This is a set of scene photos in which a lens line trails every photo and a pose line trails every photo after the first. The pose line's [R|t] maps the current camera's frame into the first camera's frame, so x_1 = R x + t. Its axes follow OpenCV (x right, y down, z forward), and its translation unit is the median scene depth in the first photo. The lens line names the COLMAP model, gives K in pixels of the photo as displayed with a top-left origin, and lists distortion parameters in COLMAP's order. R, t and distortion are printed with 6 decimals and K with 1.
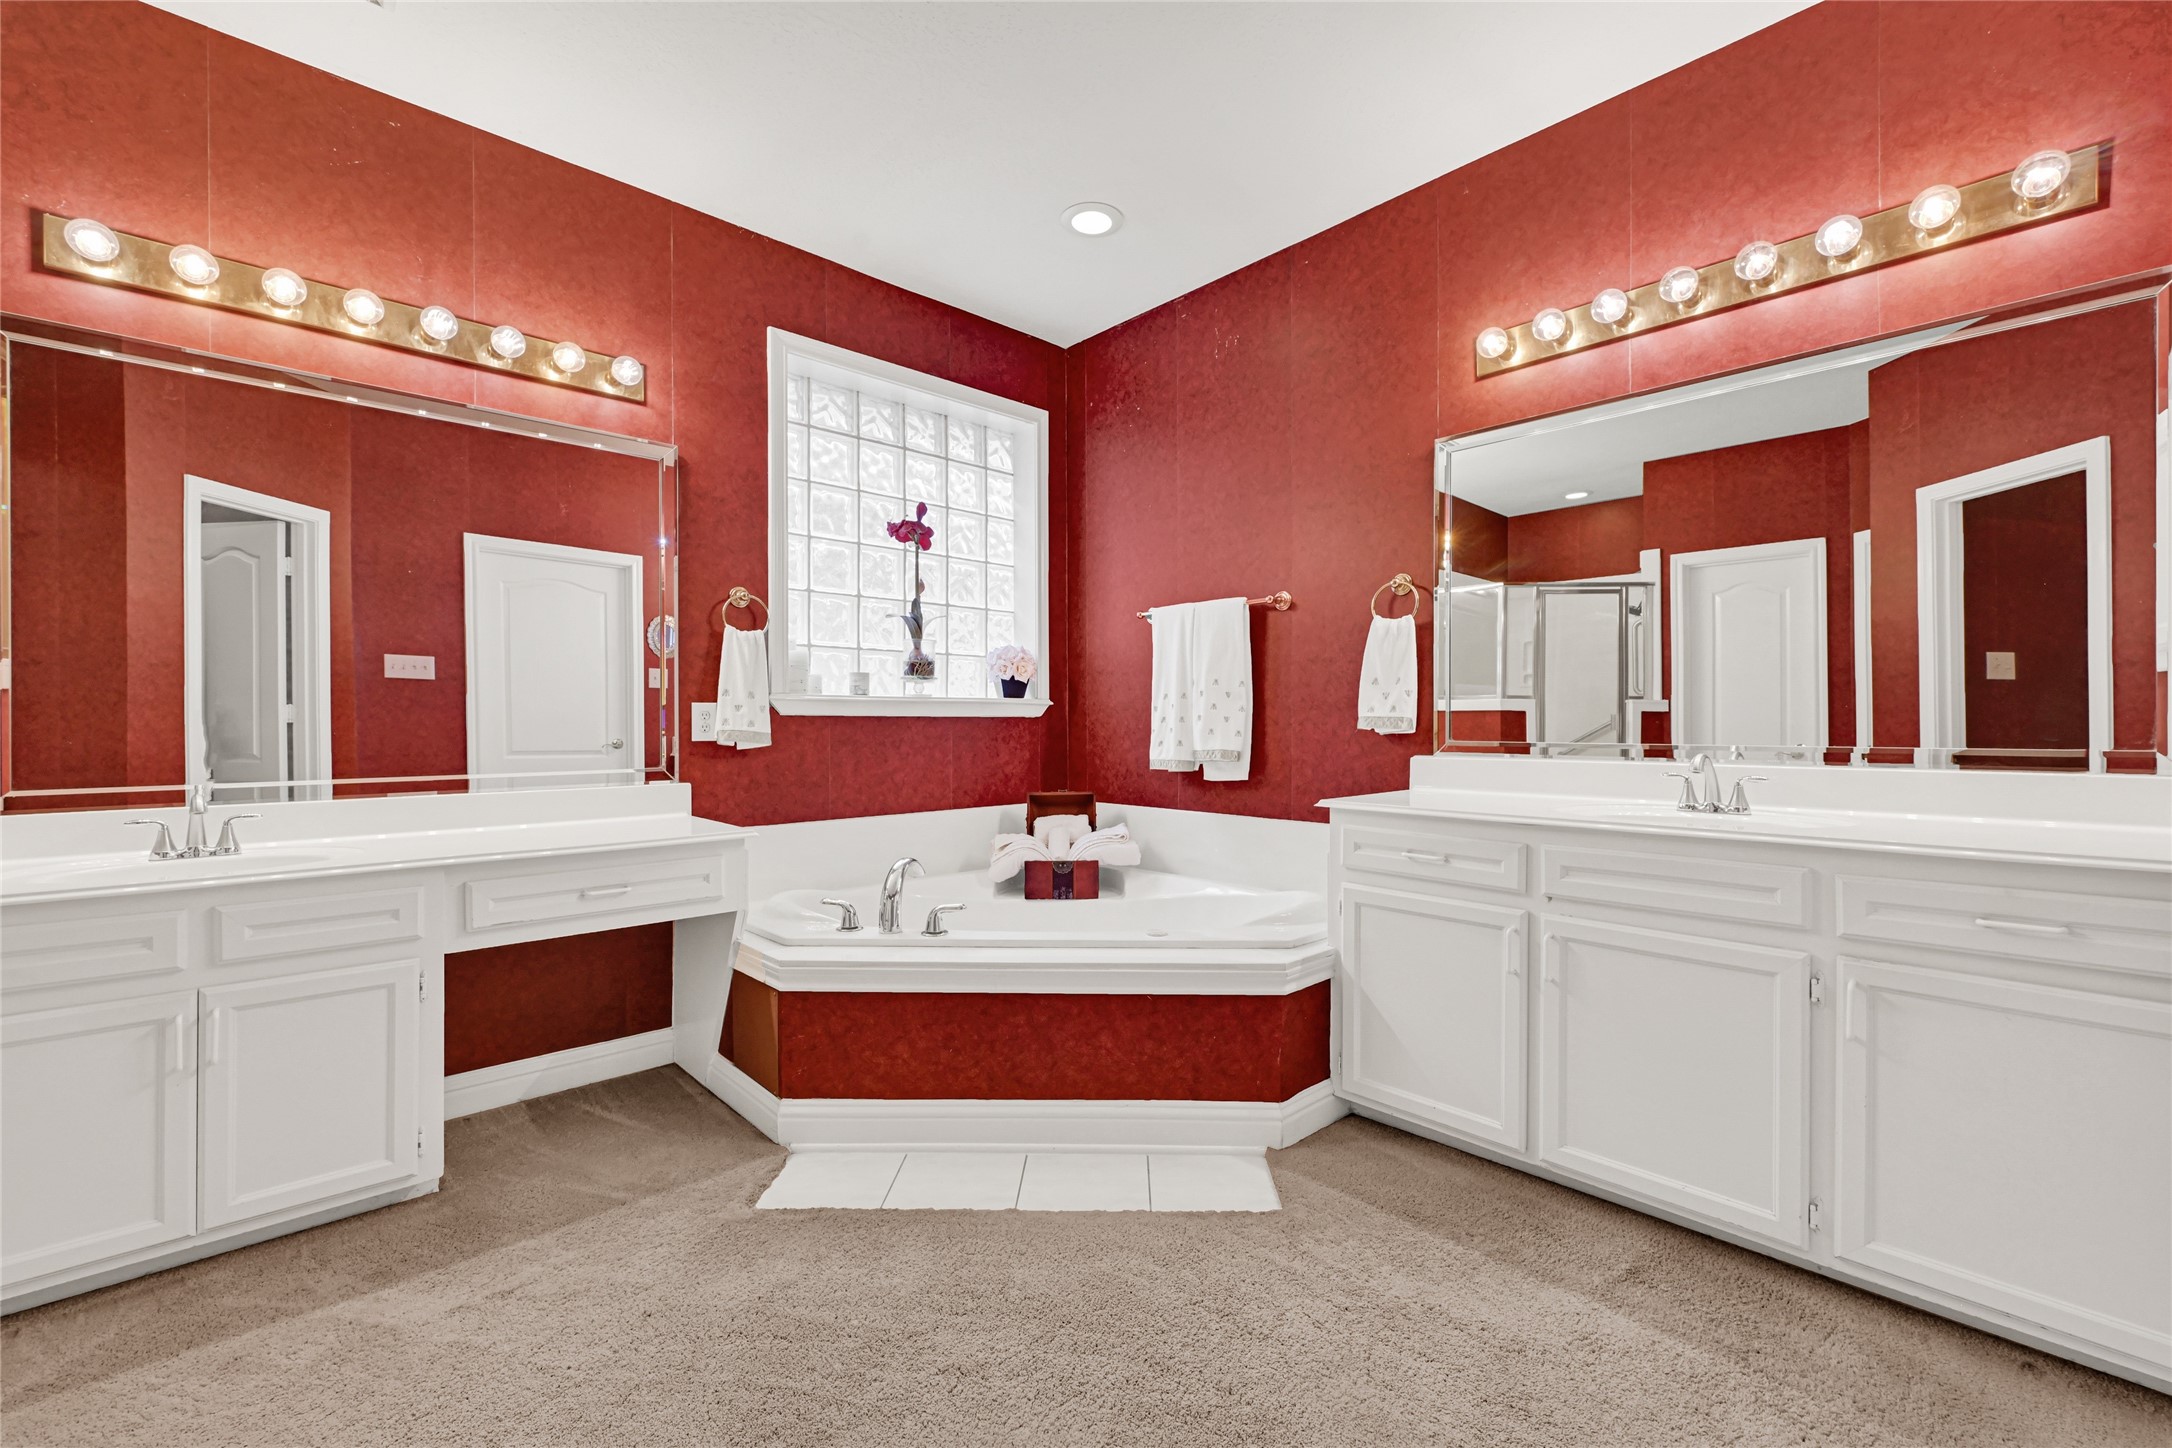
lens RADIAL K [[894.8, 0, 1086.0], [0, 894.8, 724.0], [0, 0, 1]] dist [0.001073, 0.000304]
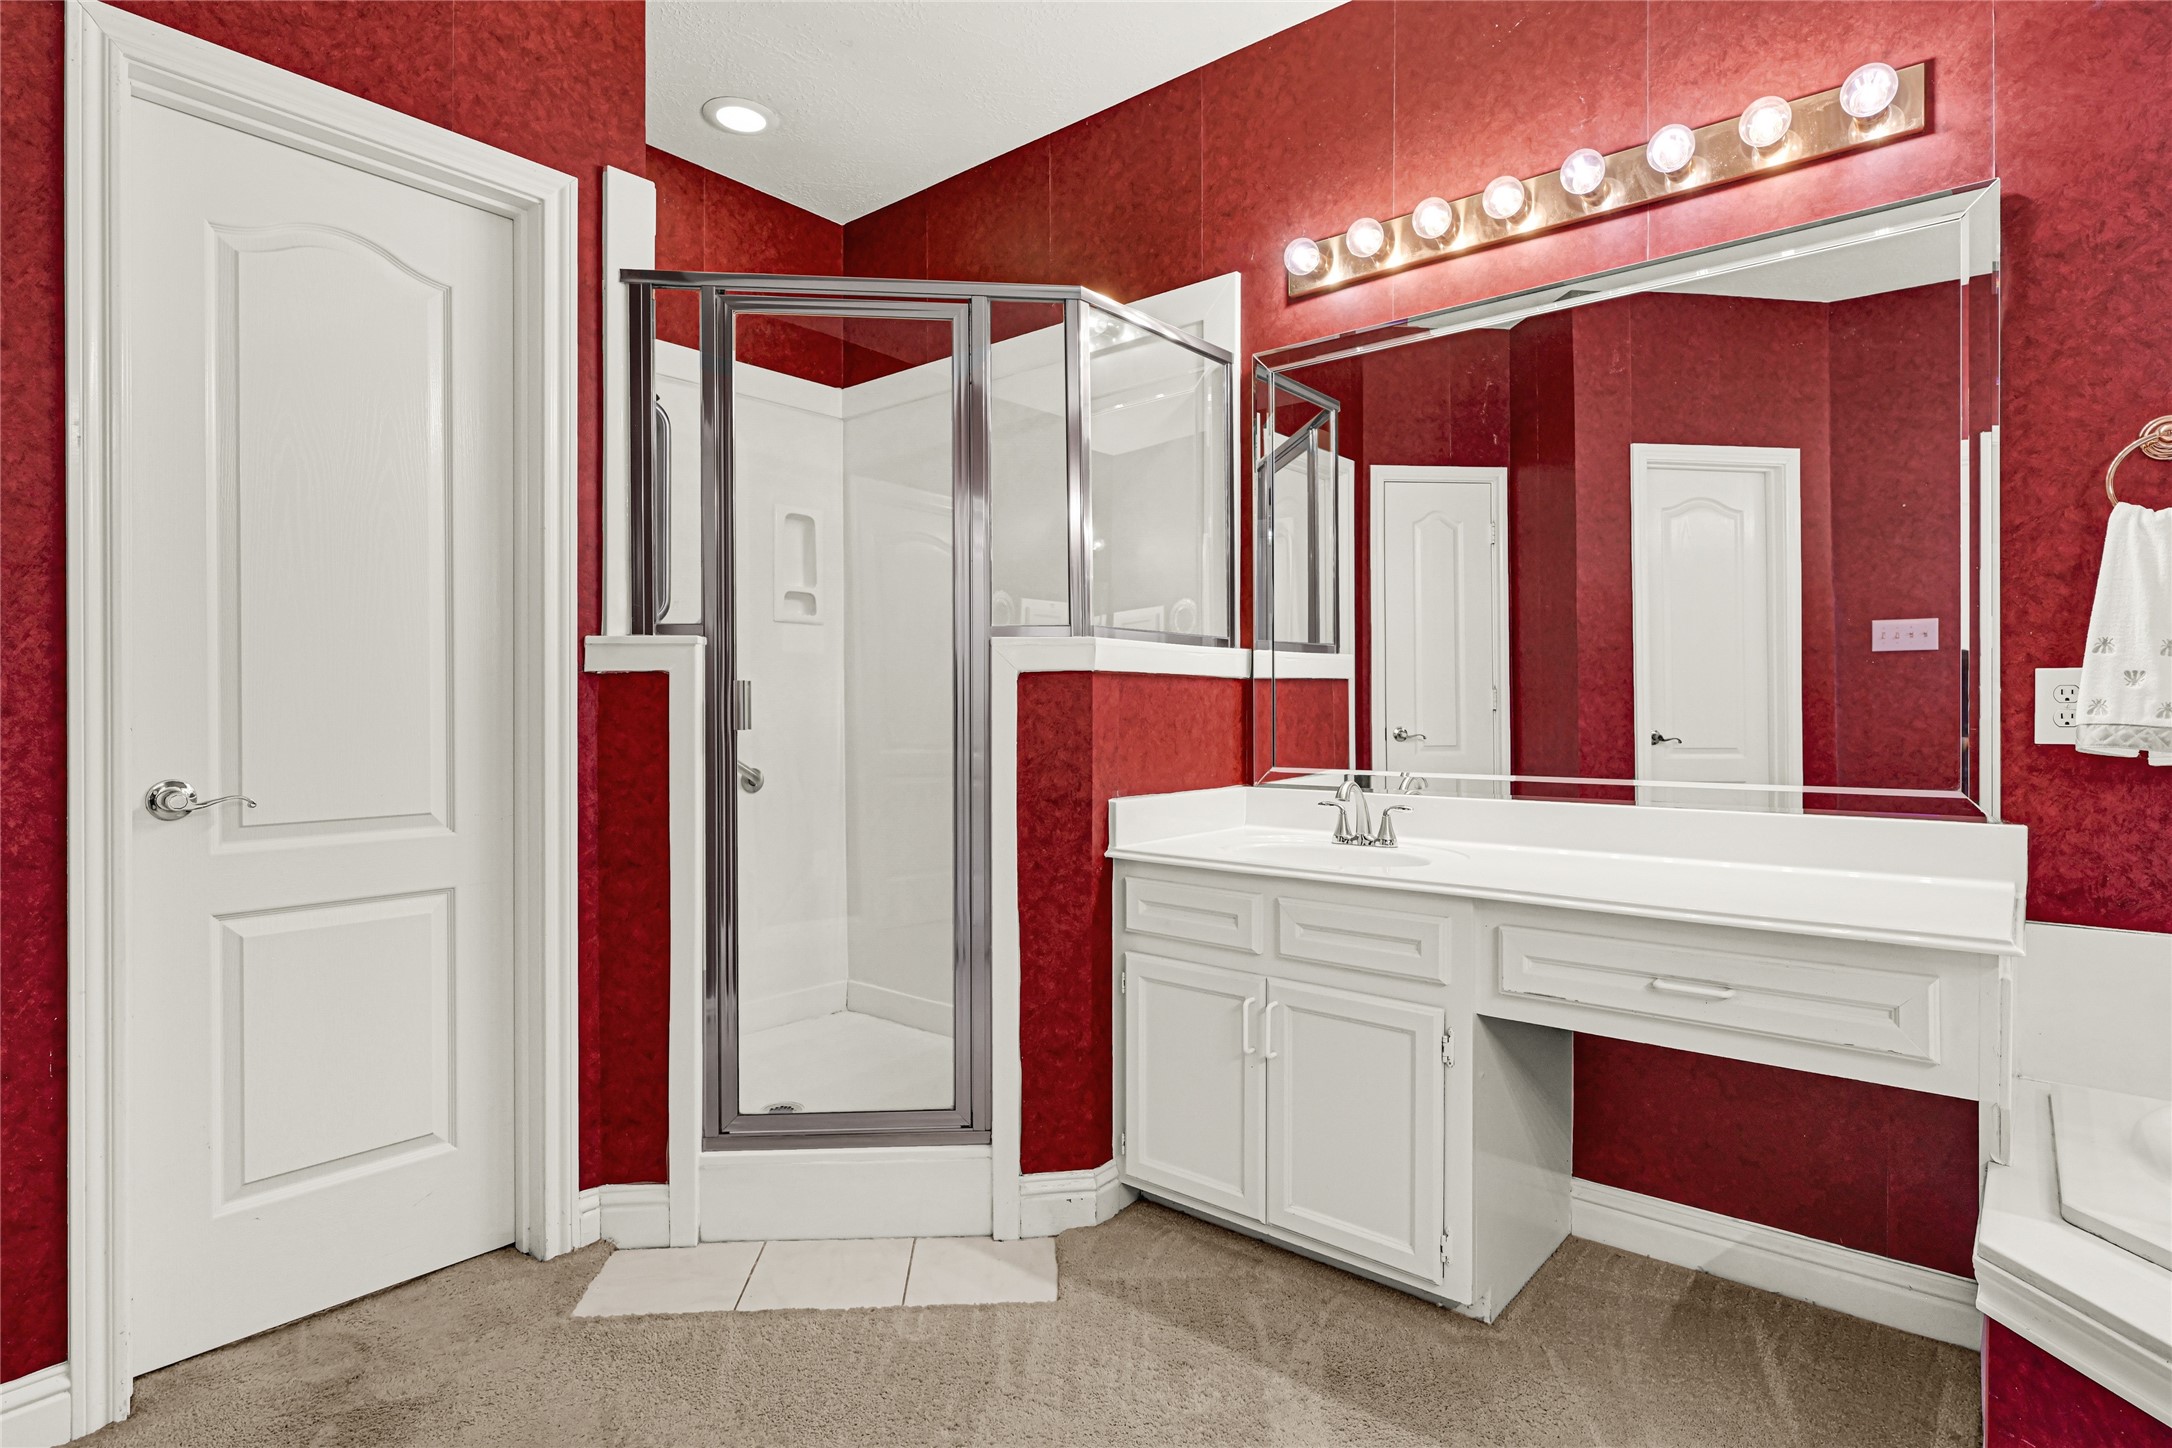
lens RADIAL K [[1115.9, 0, 1083.1], [0, 1115.9, 713.7], [0, 0, 1]] dist [-0.035749, 0.015536]
pose [[0.116779, 0.005978, -0.993140, 0.117640], [-0.006845, 0.999963, 0.005214, 0.002224], [0.993134, 0.006189, 0.116815, 0.405672]]
